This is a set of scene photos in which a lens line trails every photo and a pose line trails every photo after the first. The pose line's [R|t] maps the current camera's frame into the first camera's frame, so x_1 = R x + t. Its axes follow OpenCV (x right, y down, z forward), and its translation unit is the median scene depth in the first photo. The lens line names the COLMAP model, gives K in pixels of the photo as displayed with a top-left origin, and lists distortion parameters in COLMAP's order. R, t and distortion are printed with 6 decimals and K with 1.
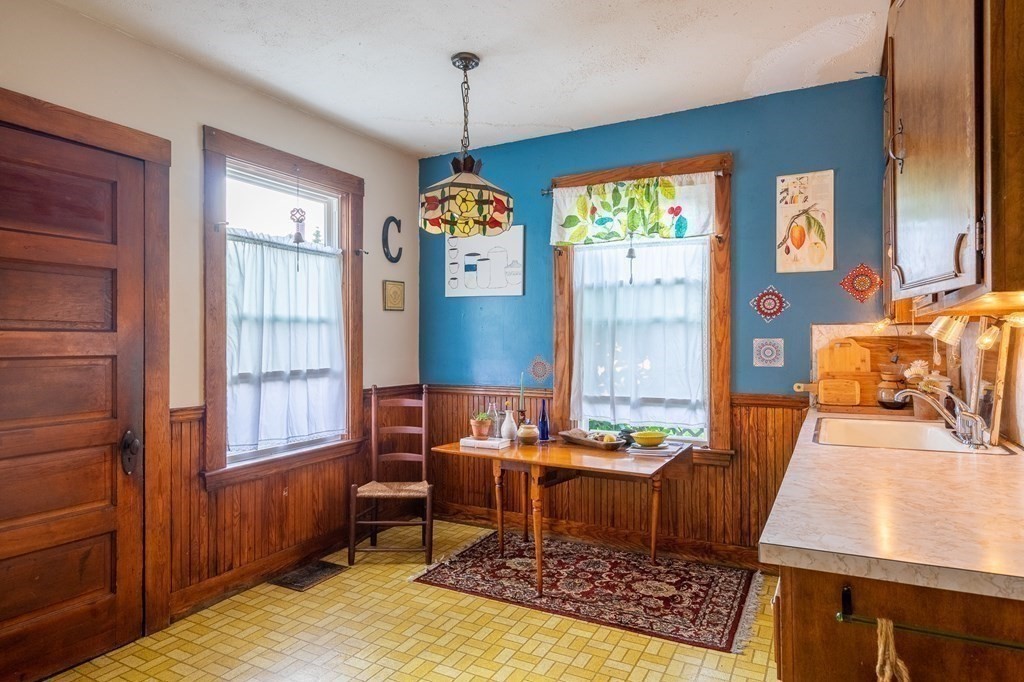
lens RADIAL K [[589.2, 0, 514.1], [0, 589.2, 342.5], [0, 0, 1]] dist [-0.002334, 0.000429]
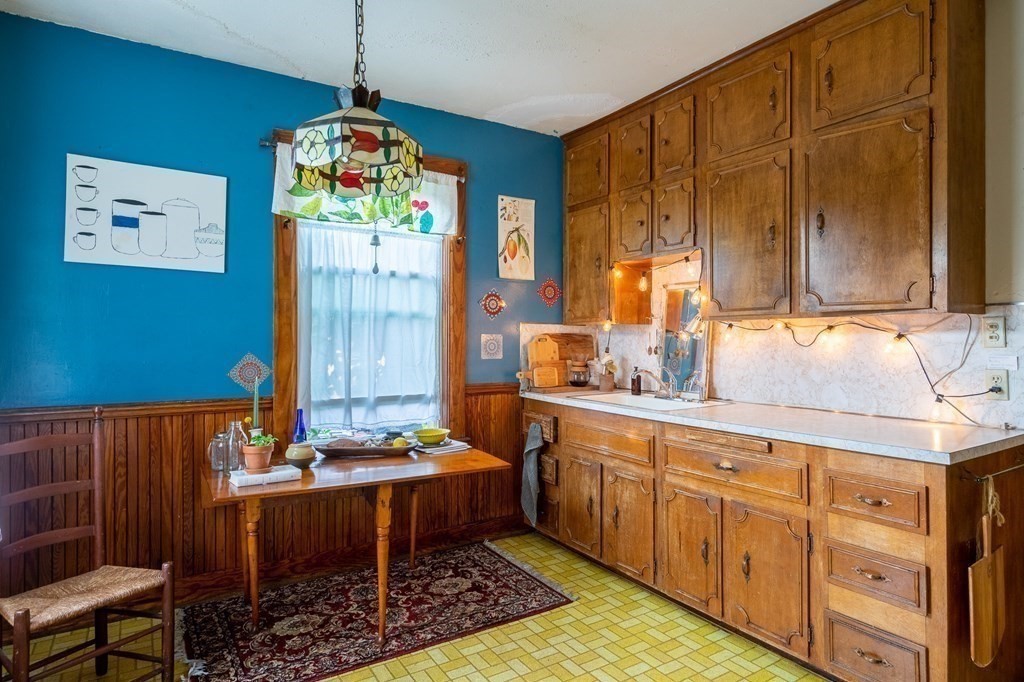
lens RADIAL K [[589.2, 0, 513.7], [0, 589.2, 337.6], [0, 0, 1]] dist [-0.002334, 0.000429]
pose [[0.498418, 0.003532, 0.866930, -0.535953], [-0.000728, 0.999993, -0.003656, 0.003668], [-0.866936, 0.001191, 0.498417, 0.389263]]
